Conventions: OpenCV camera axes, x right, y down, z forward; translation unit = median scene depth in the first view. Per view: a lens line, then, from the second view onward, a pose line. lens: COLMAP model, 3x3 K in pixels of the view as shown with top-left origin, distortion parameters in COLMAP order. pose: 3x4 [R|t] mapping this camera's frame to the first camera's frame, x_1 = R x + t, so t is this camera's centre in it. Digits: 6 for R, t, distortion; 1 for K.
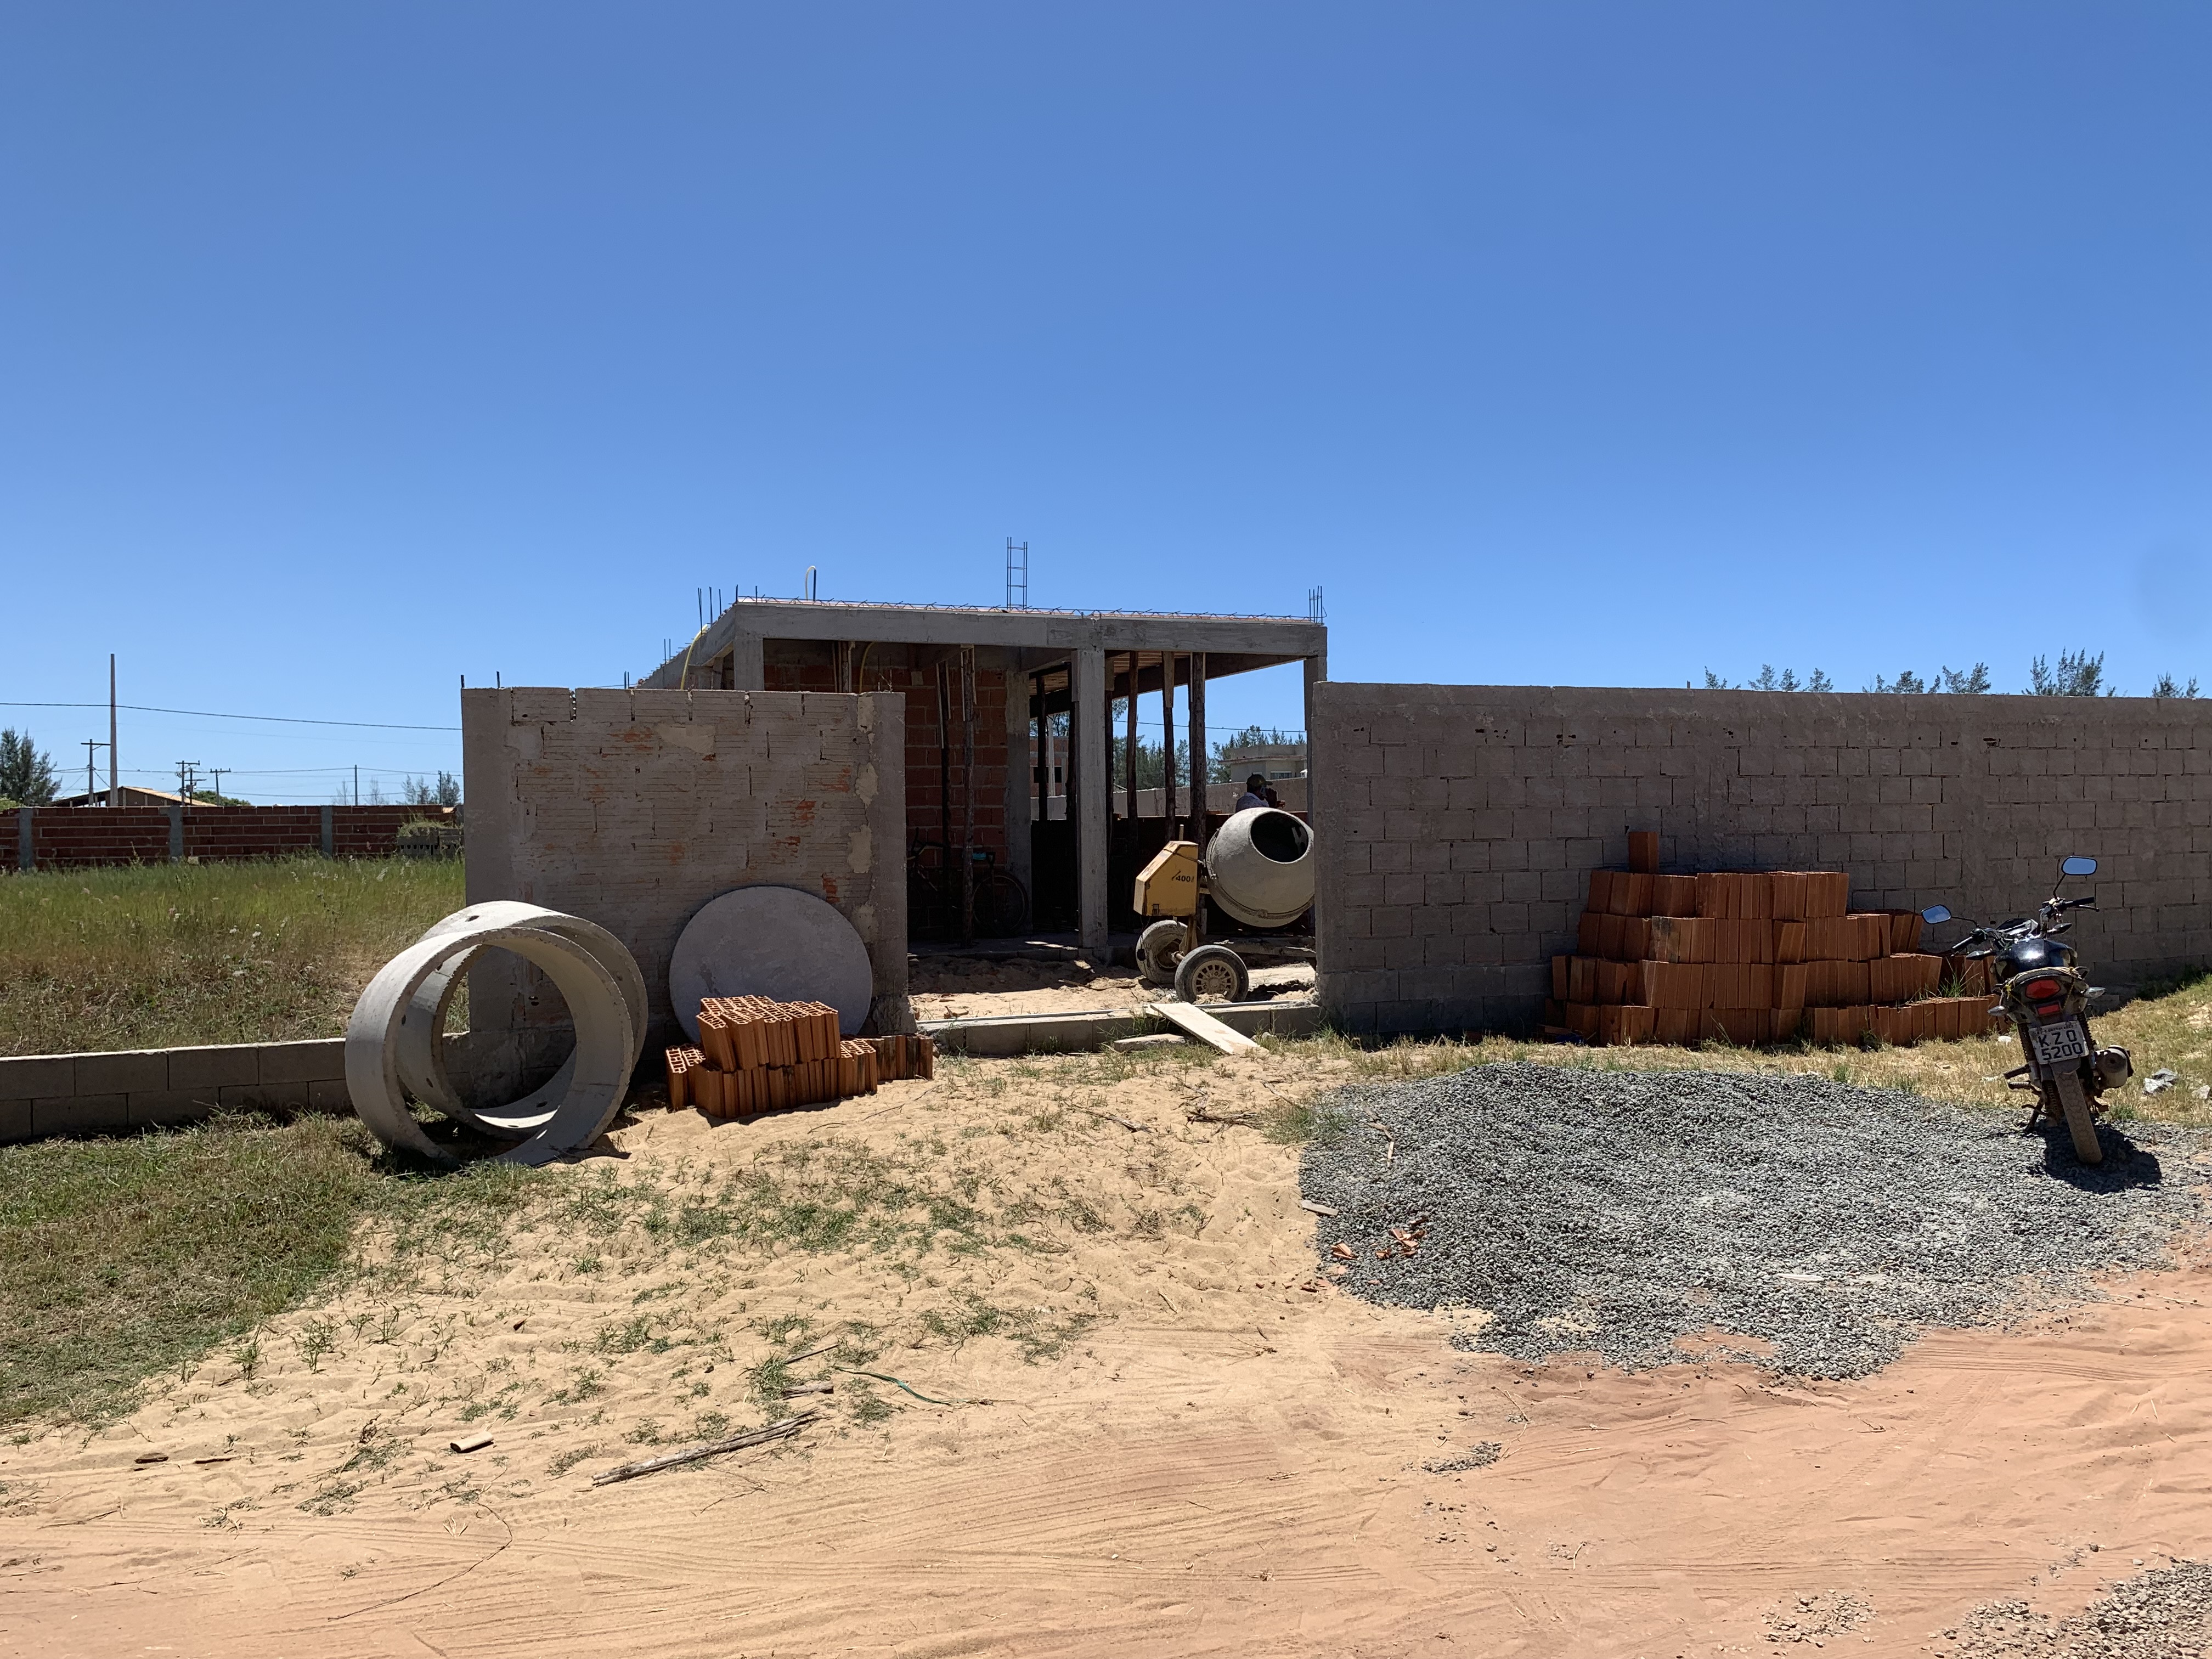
lens RADIAL K [[1693.3, 0, 1107.3], [0, 1693.3, 831.0], [0, 0, 1]] dist [0.017123, 0.016320]
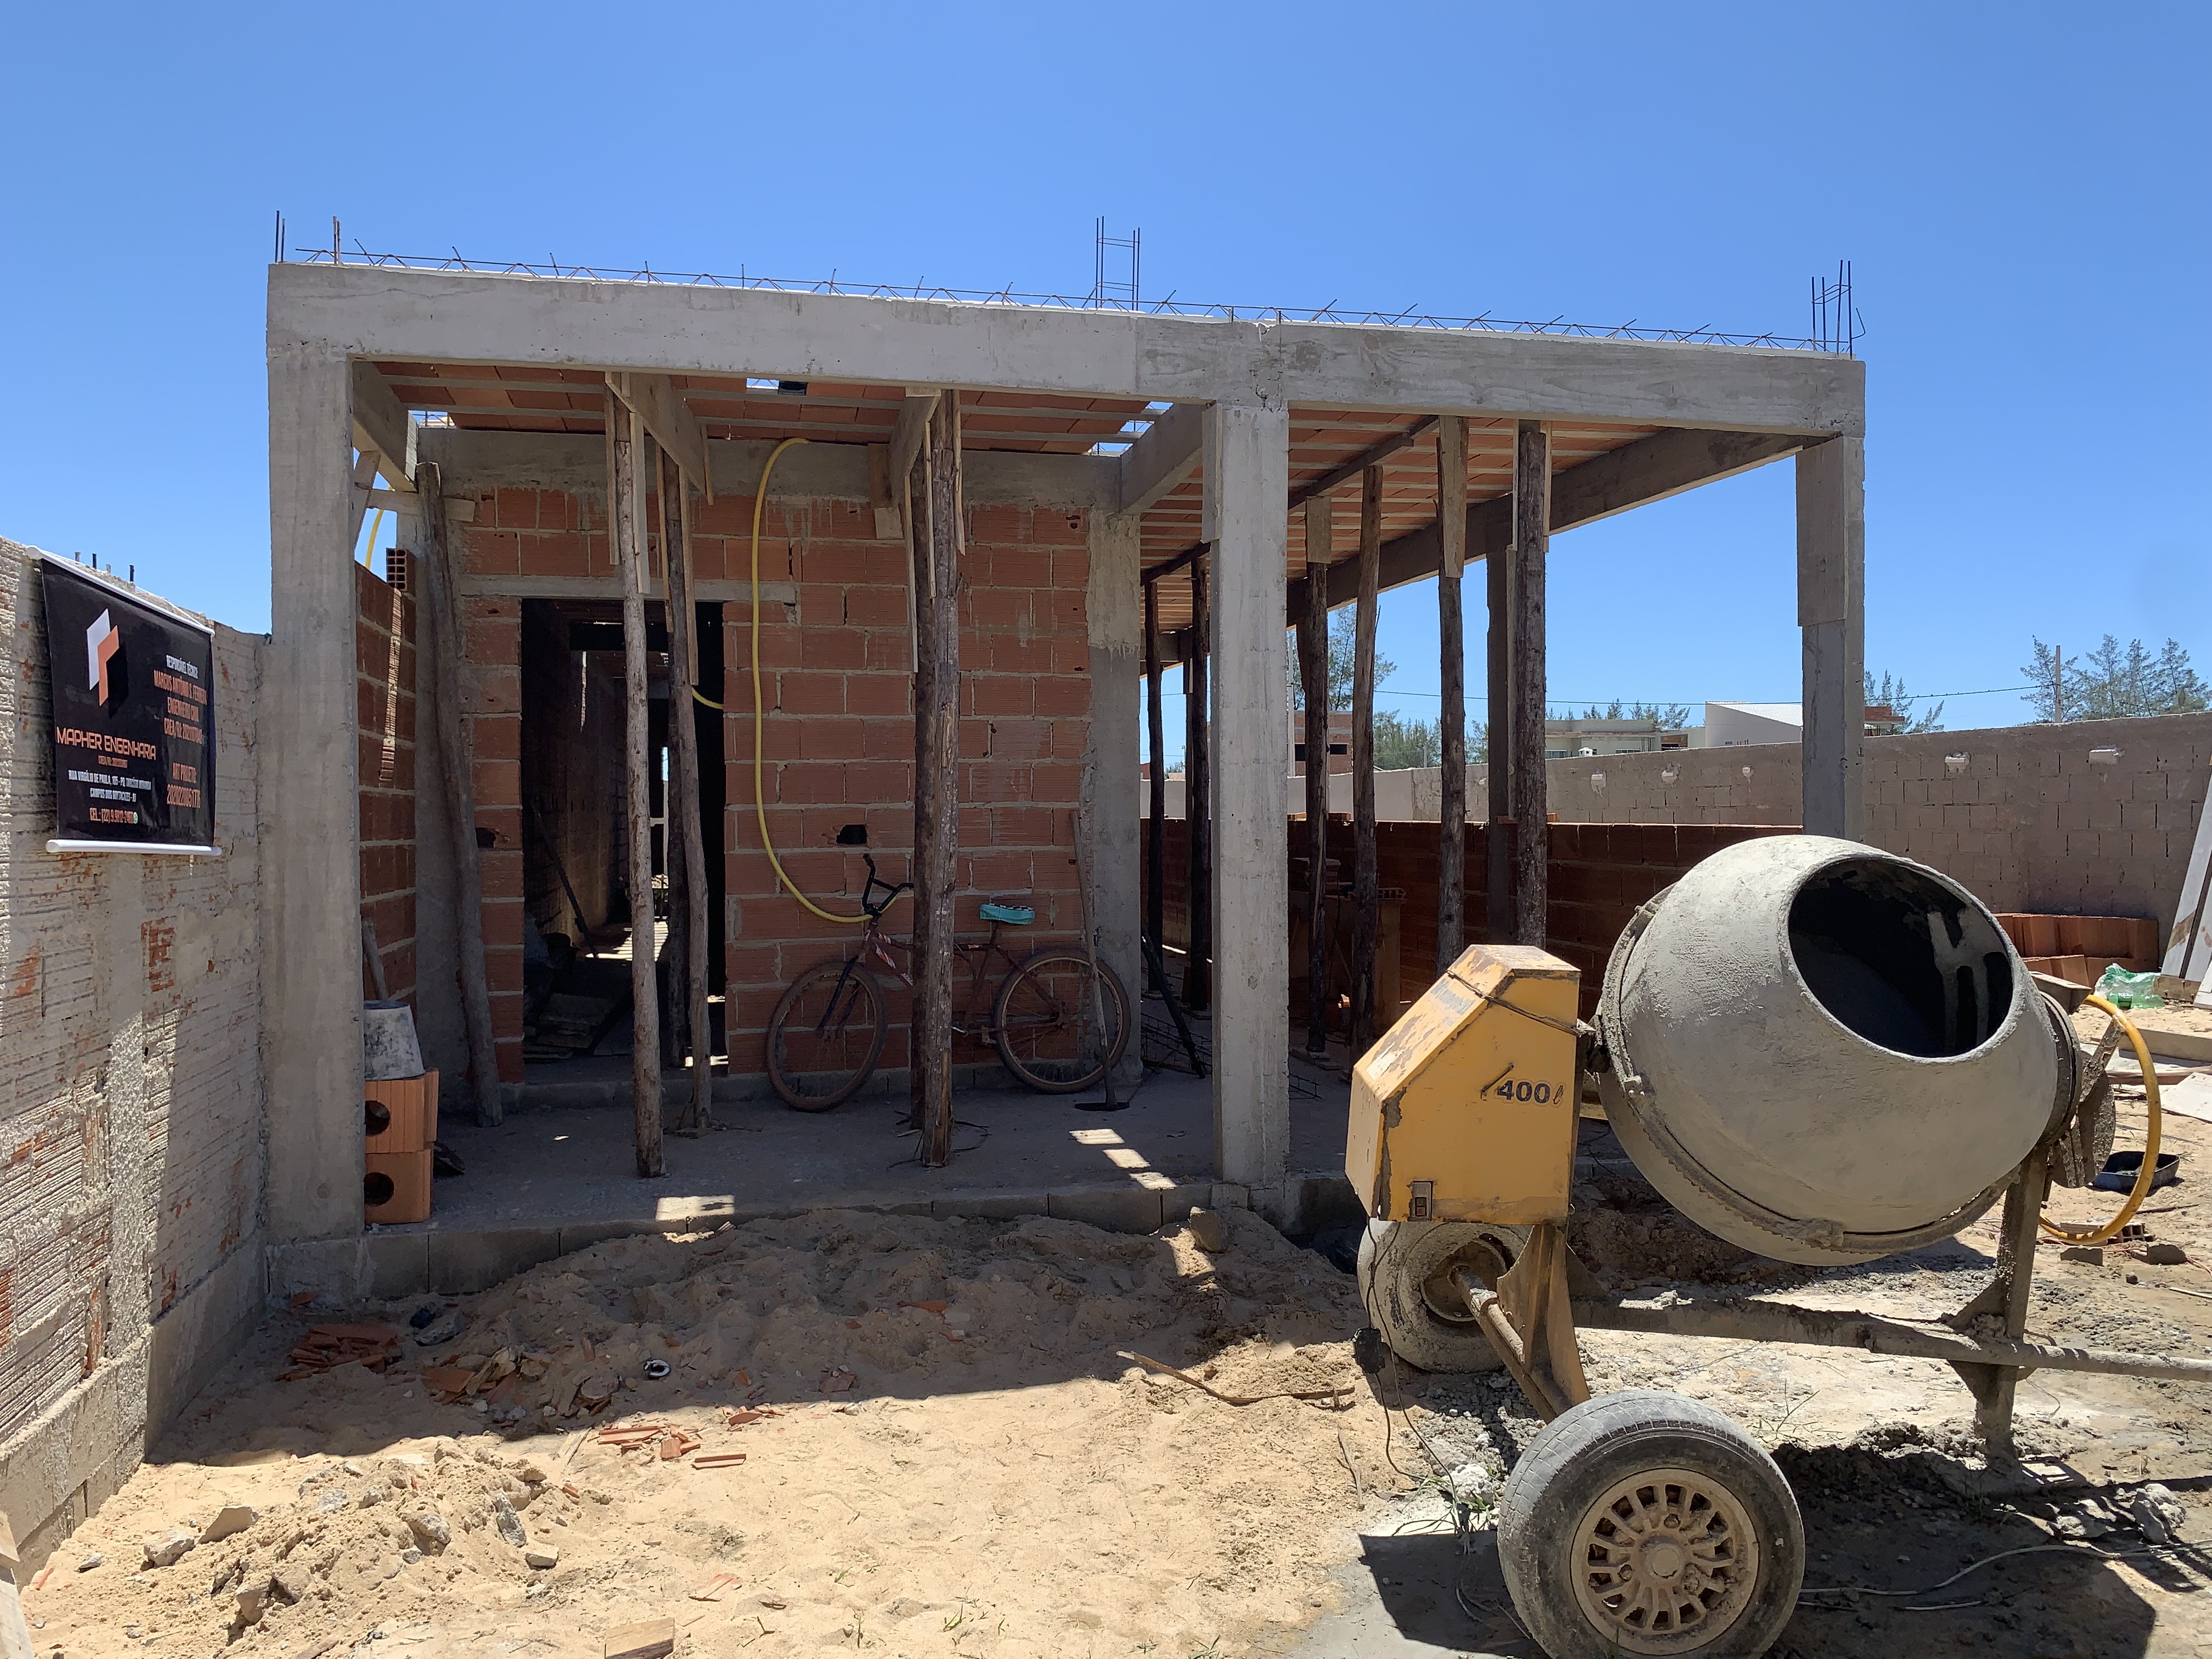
lens RADIAL K [[1693.3, 0, 1101.4], [0, 1693.3, 821.8], [0, 0, 1]] dist [0.017123, 0.016320]
pose [[0.988423, 0.010891, -0.151334, 0.017036], [-0.009874, 0.999923, 0.007470, -0.016696], [0.151404, -0.005889, 0.988454, 0.676047]]
